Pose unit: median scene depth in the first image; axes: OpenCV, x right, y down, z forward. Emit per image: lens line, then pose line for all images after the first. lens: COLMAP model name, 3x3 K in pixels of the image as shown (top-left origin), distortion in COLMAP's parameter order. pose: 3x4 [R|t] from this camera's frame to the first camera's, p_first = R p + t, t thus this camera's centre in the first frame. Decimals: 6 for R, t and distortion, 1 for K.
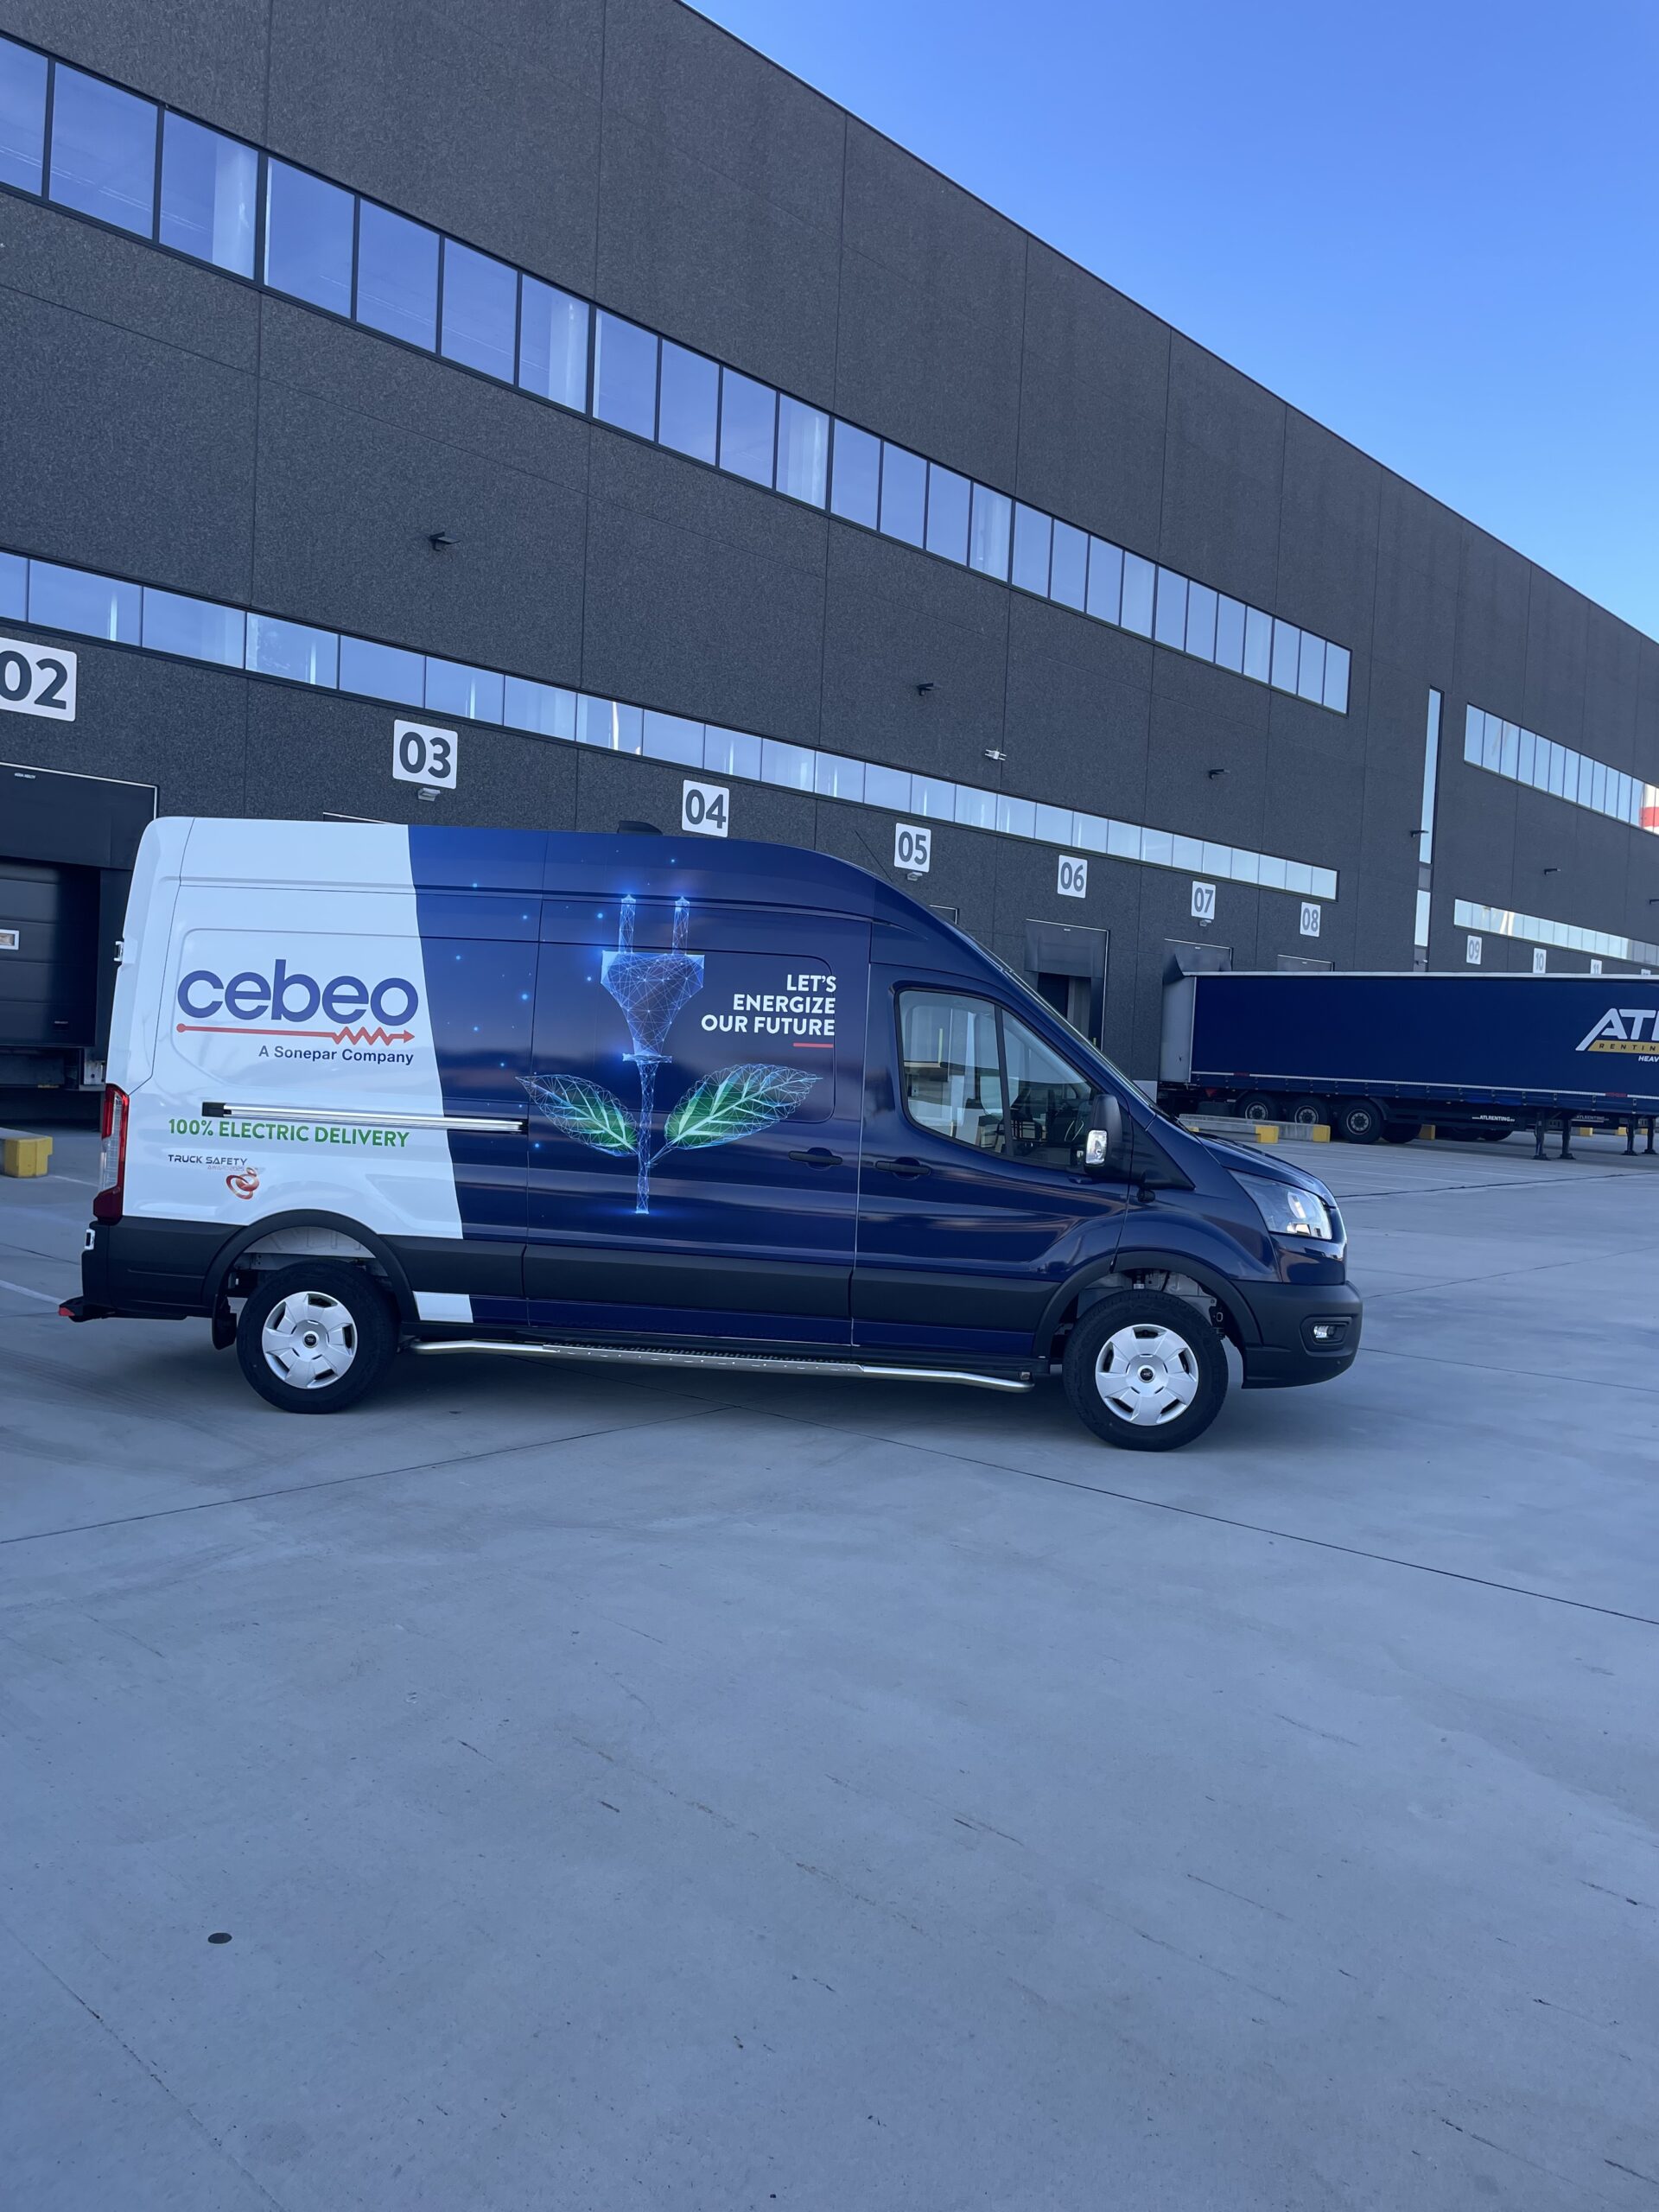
lens RADIAL K [[1663.3, 0, 819.2], [0, 1663.3, 1092.5], [0, 0, 1]] dist [0.099241, -0.121083]
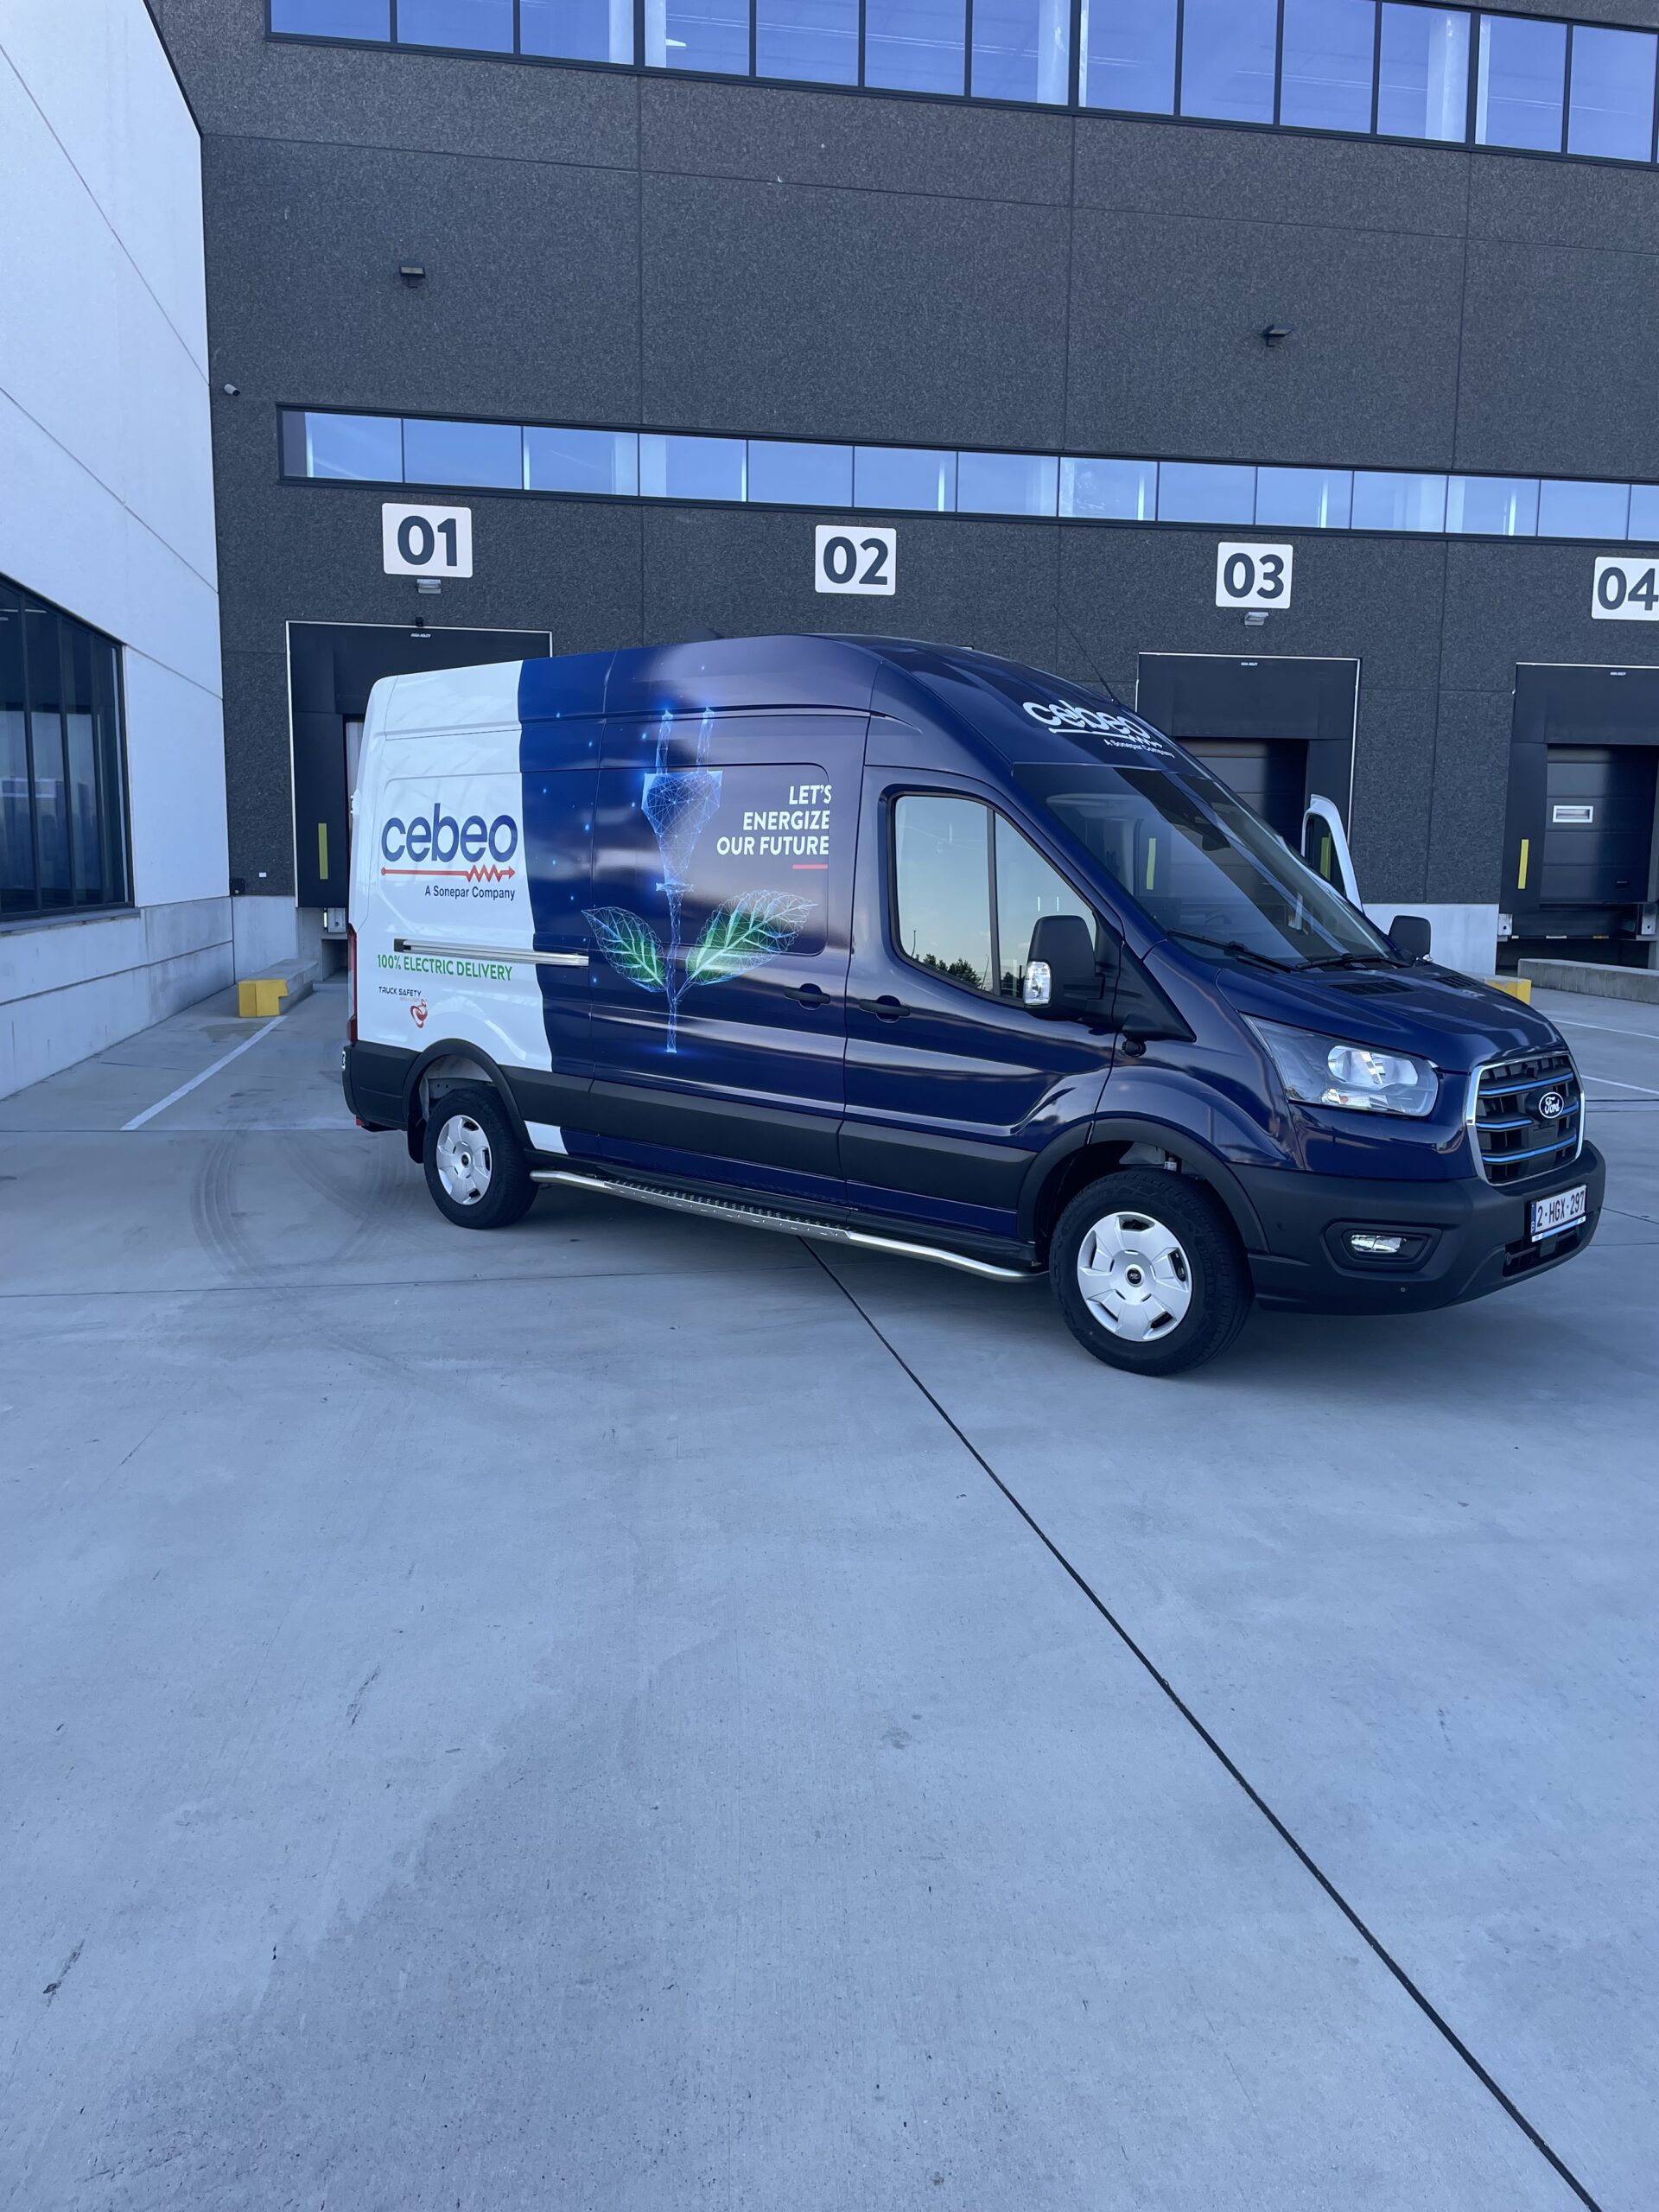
lens RADIAL K [[1663.3, 0, 829.1], [0, 1663.3, 1092.1], [0, 0, 1]] dist [0.099241, -0.121083]
pose [[0.799279, 0.043462, -0.599387, 0.525624], [0.009520, 0.996341, 0.084940, 0.015247], [0.600885, -0.073597, 0.795940, 0.292226]]
